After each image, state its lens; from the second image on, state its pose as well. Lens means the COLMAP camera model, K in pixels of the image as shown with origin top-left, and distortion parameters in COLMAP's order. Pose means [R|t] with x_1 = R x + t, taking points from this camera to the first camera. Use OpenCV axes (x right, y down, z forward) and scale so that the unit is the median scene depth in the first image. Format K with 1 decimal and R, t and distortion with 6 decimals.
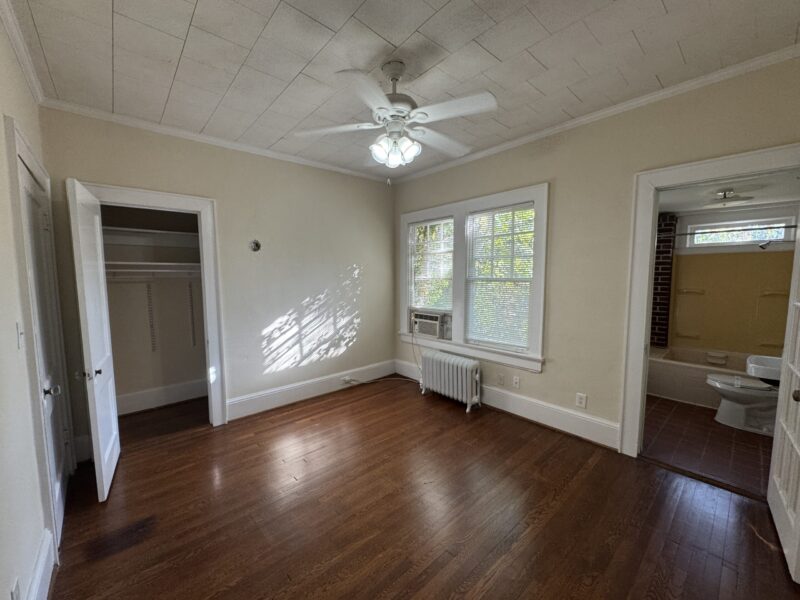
lens RADIAL K [[321.6, 0, 397.1], [0, 321.6, 301.4], [0, 0, 1]] dist [-0.001452, -0.000144]
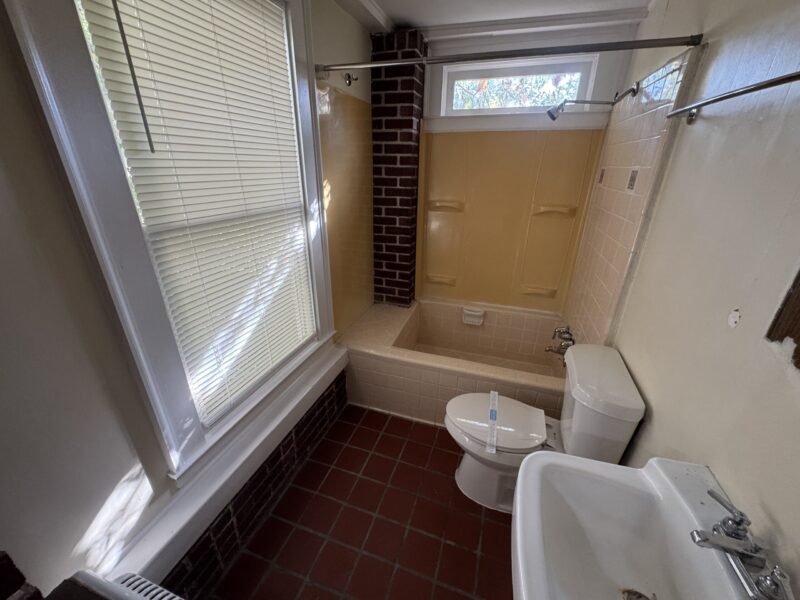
lens RADIAL K [[321.6, 0, 397.1], [0, 321.6, 301.4], [0, 0, 1]] dist [-0.001452, -0.000144]
pose [[0.871704, -0.179583, 0.455942, 0.554893], [0.027524, 0.946904, 0.320337, -0.054768], [-0.489260, -0.266690, 0.830362, 0.530490]]
